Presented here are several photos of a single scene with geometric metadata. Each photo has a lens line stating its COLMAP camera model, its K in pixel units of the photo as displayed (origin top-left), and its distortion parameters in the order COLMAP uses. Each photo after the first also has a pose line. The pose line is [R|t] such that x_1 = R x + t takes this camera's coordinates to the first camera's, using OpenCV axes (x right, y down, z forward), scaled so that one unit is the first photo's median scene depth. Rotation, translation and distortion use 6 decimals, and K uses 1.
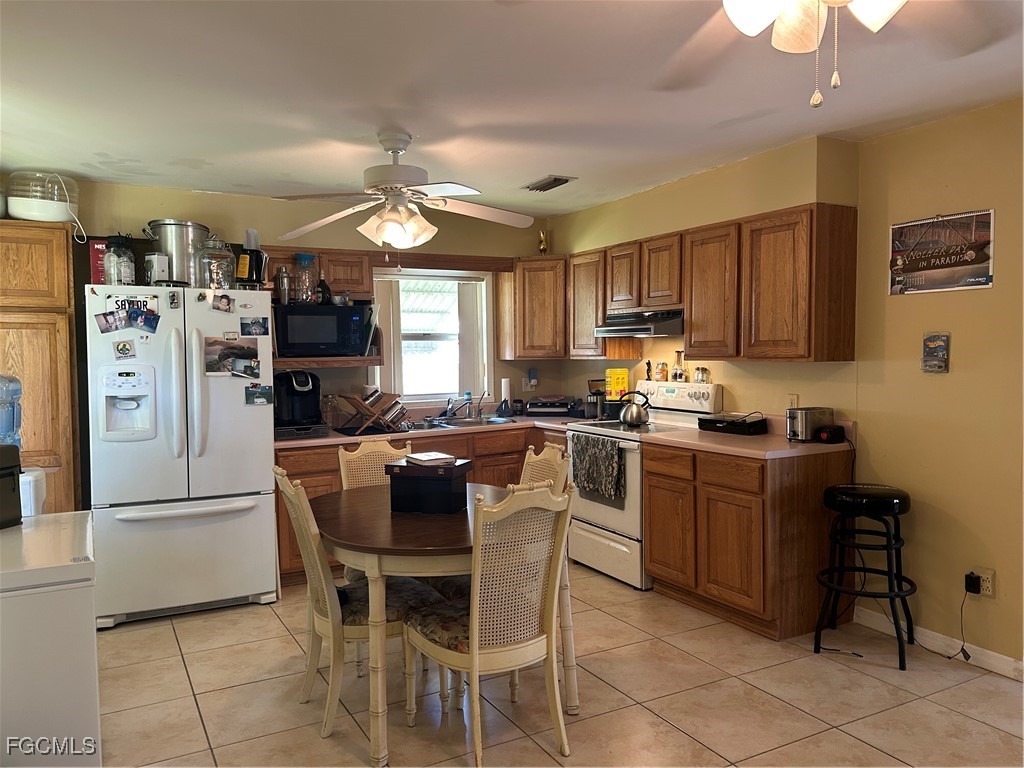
lens RADIAL K [[767.1, 0, 511.4], [0, 767.1, 385.4], [0, 0, 1]] dist [0.058099, -0.064128]
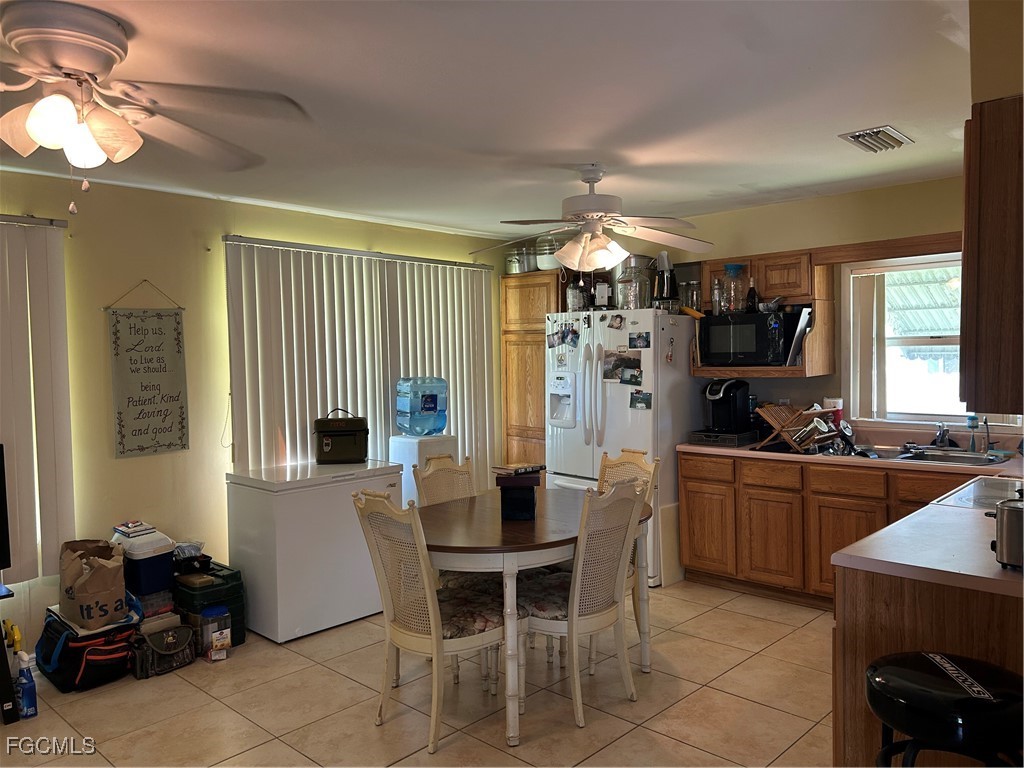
lens RADIAL K [[767.1, 0, 515.8], [0, 767.1, 385.4], [0, 0, 1]] dist [0.058099, -0.064128]
pose [[0.297726, 0.050878, -0.953295, 0.703449], [-0.027793, 0.998618, 0.044616, -0.055824], [0.954247, 0.013211, 0.298728, 0.490693]]
